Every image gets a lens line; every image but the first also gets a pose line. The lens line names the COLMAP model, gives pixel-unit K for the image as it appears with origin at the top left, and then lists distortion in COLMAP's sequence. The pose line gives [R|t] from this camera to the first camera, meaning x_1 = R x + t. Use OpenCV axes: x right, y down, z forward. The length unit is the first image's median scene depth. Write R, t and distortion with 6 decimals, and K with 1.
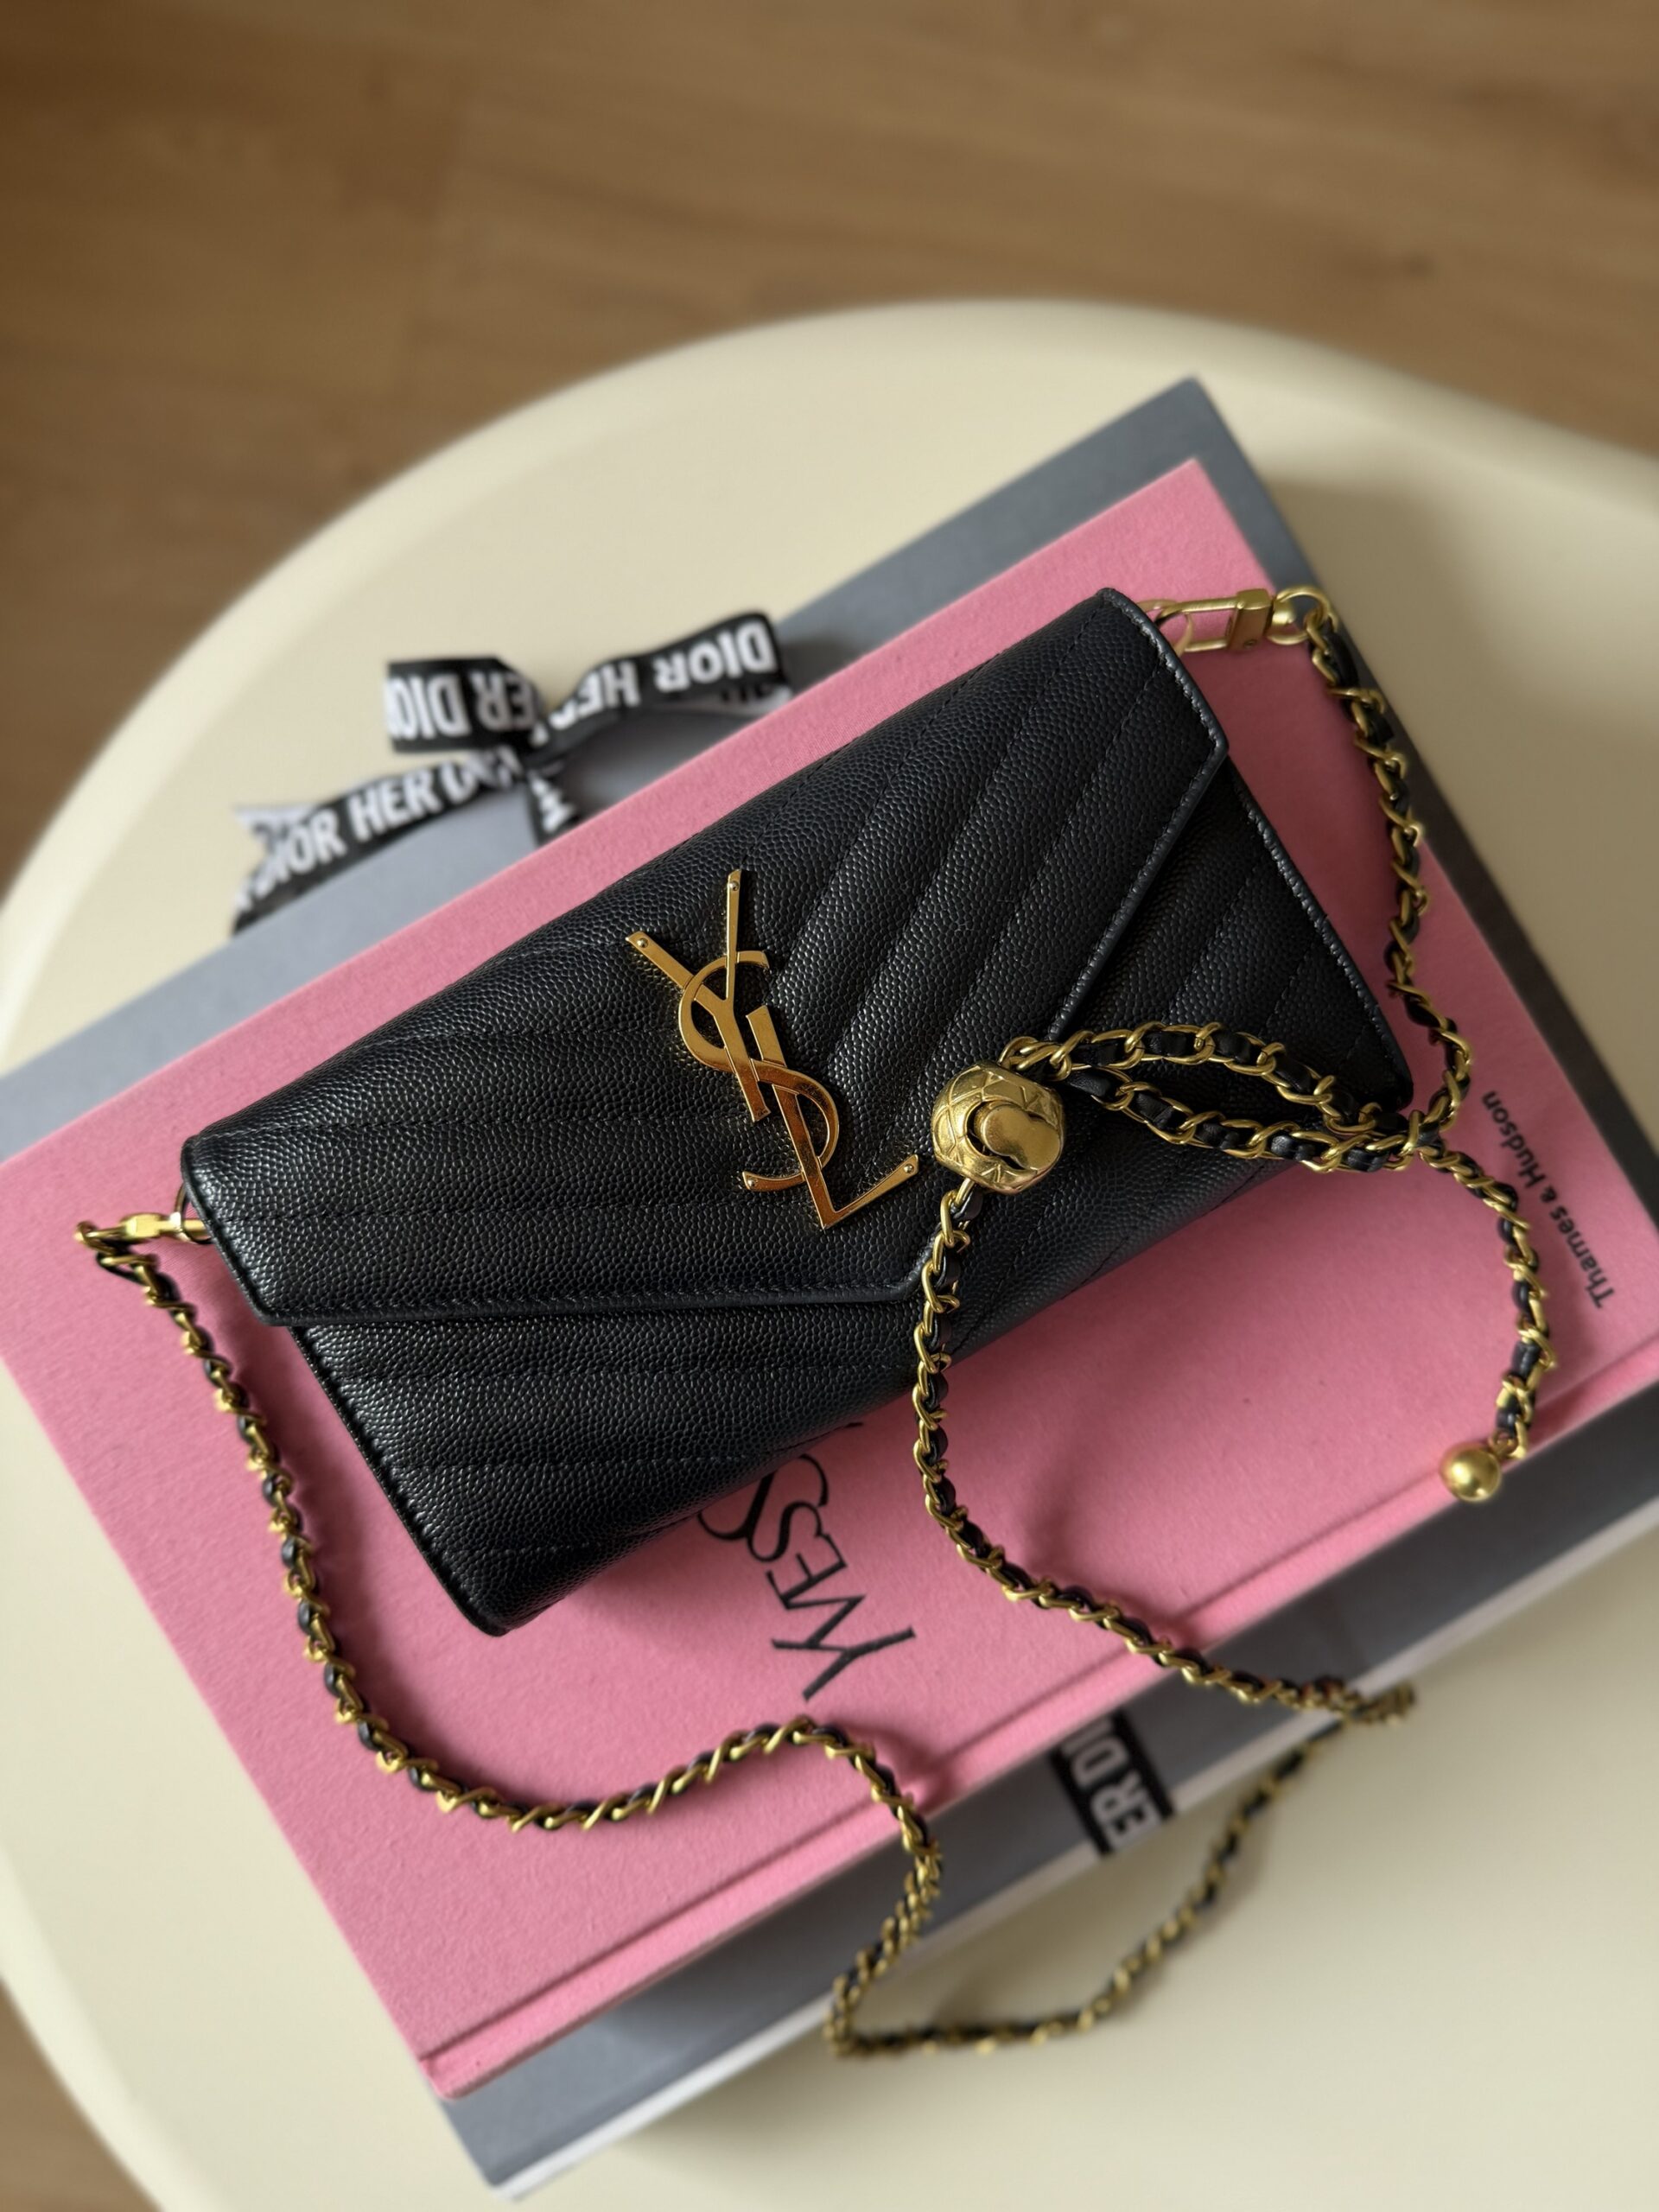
lens RADIAL K [[1504.2, 0, 839.7], [0, 1504.2, 1104.1], [0, 0, 1]] dist [0.028797, -0.198194]
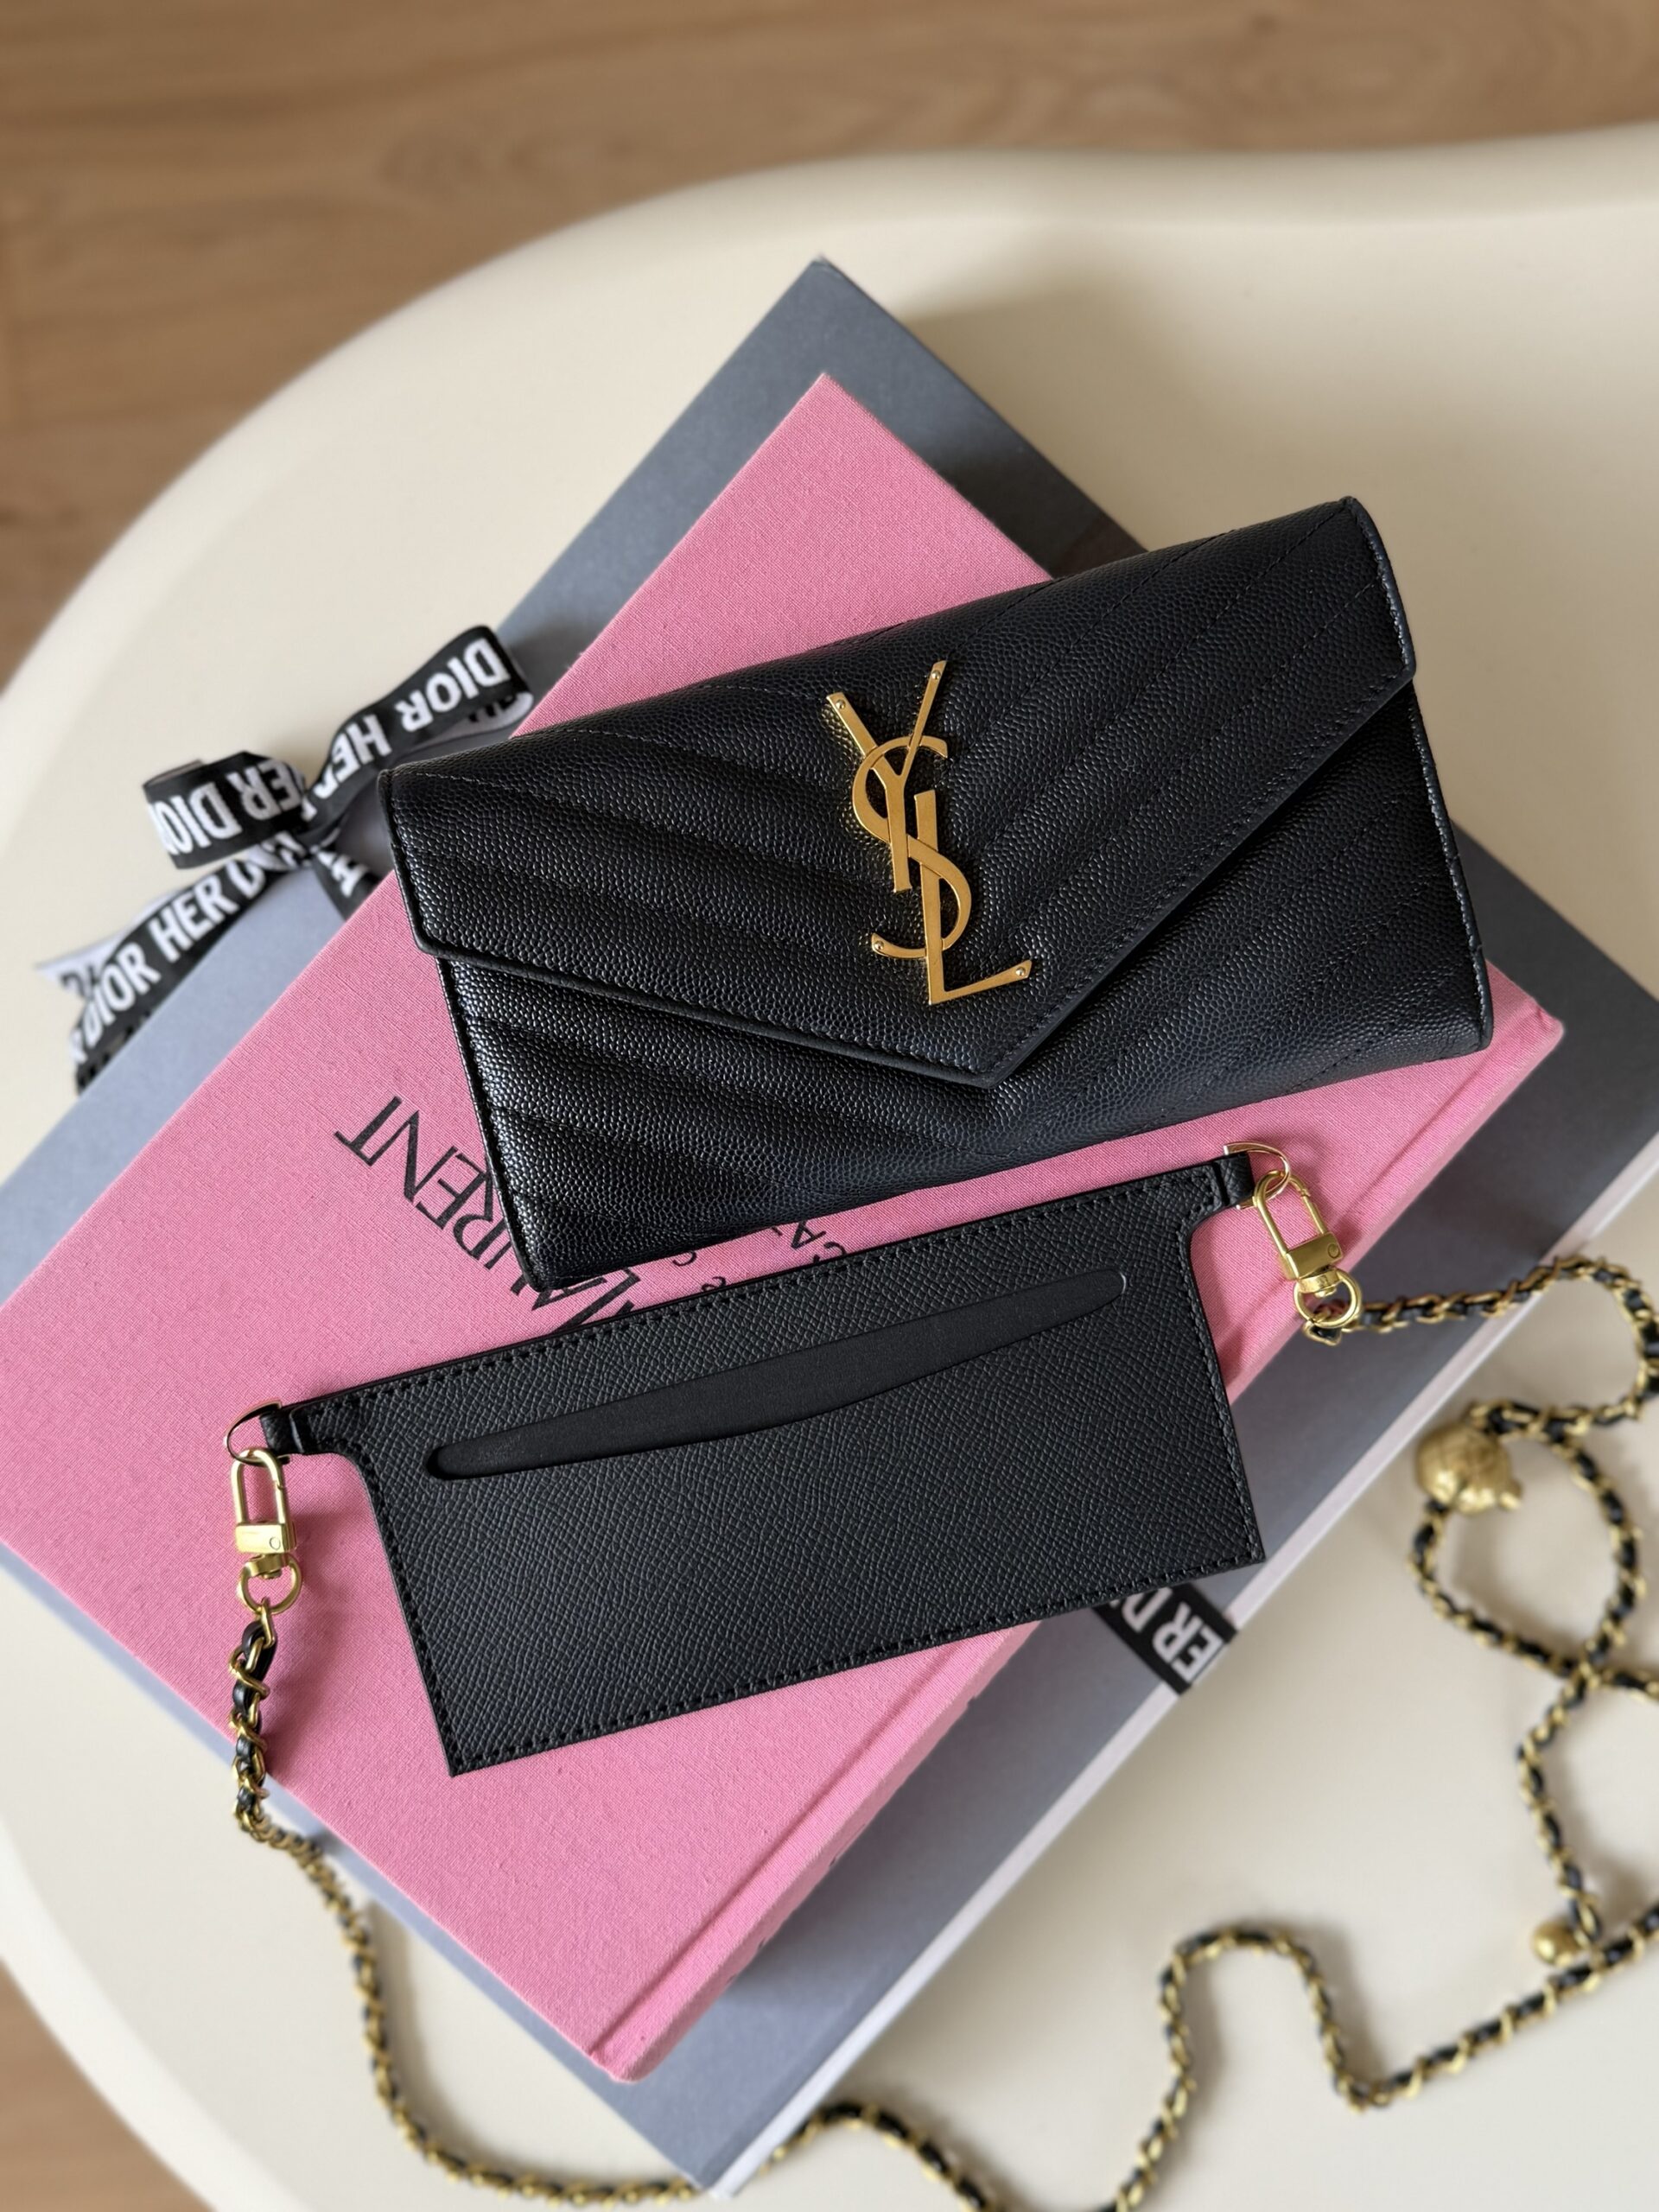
lens RADIAL K [[1919.8, 0, 826.2], [0, 1919.8, 1108.8], [0, 0, 1]] dist [0.003548, -0.001696]
pose [[0.952227, -0.305374, -0.003249, 0.076395], [0.305306, 0.951656, 0.033759, 0.008551], [-0.007217, -0.033138, 0.999425, -0.306437]]
